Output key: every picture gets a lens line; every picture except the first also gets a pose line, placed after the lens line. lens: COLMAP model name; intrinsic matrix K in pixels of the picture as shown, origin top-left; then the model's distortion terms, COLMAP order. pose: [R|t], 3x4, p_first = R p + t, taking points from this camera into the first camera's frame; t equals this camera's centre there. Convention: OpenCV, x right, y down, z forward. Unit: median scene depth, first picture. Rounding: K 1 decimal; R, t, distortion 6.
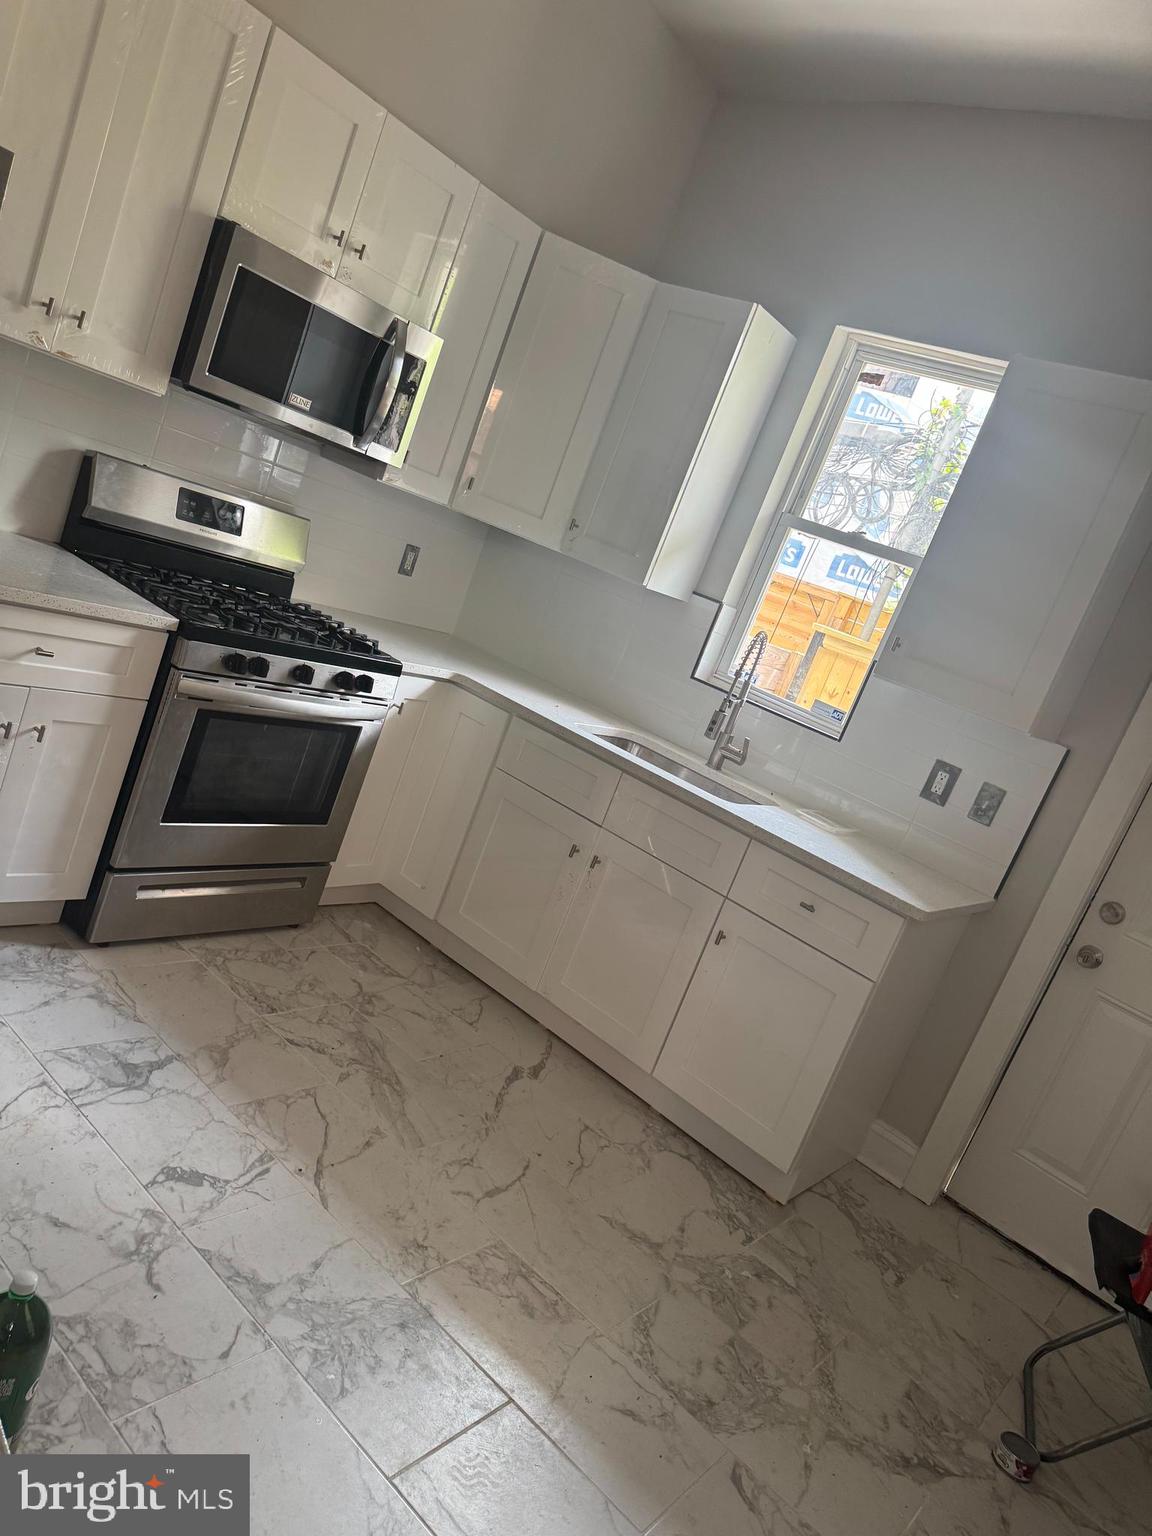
lens RADIAL K [[1138.3, 0, 569.2], [0, 1138.3, 758.0], [0, 0, 1]] dist [0.102945, -0.070411]
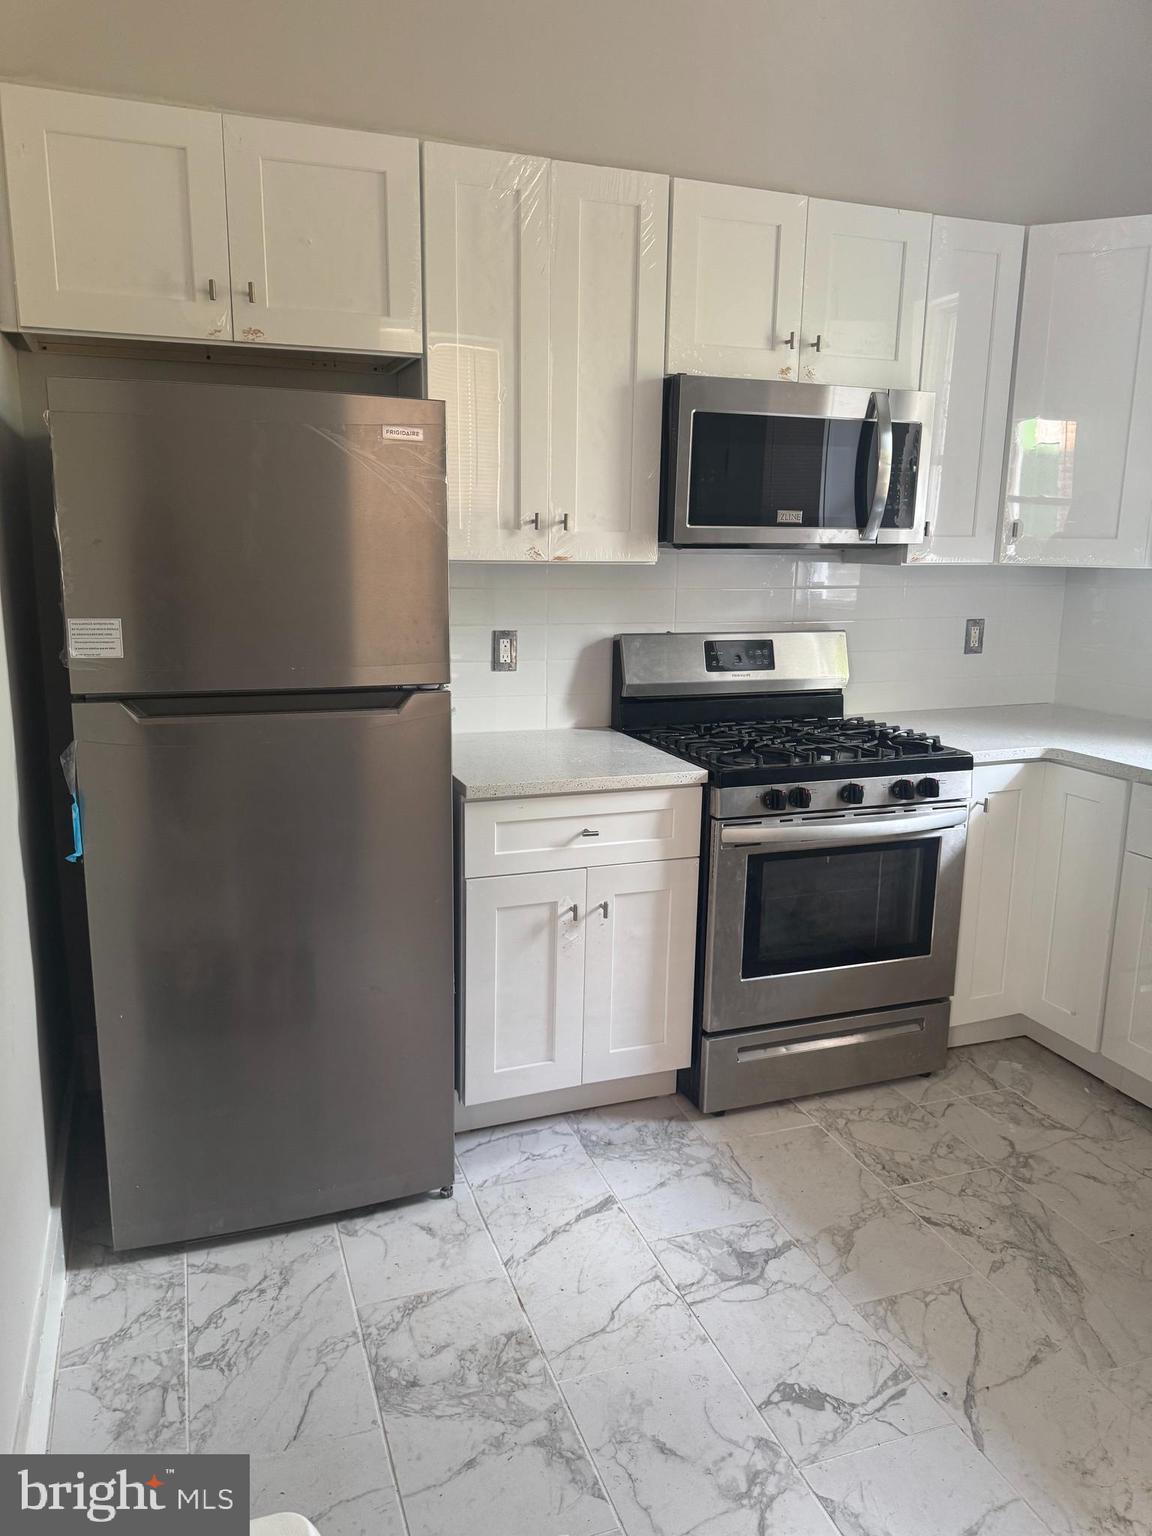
lens RADIAL K [[1138.3, 0, 563.9], [0, 1138.3, 763.5], [0, 0, 1]] dist [0.102945, -0.070411]
pose [[0.807663, -0.244468, -0.536578, 0.080327], [0.186632, 0.969205, -0.160655, 0.007415], [0.559329, 0.029612, 0.828417, 0.123516]]
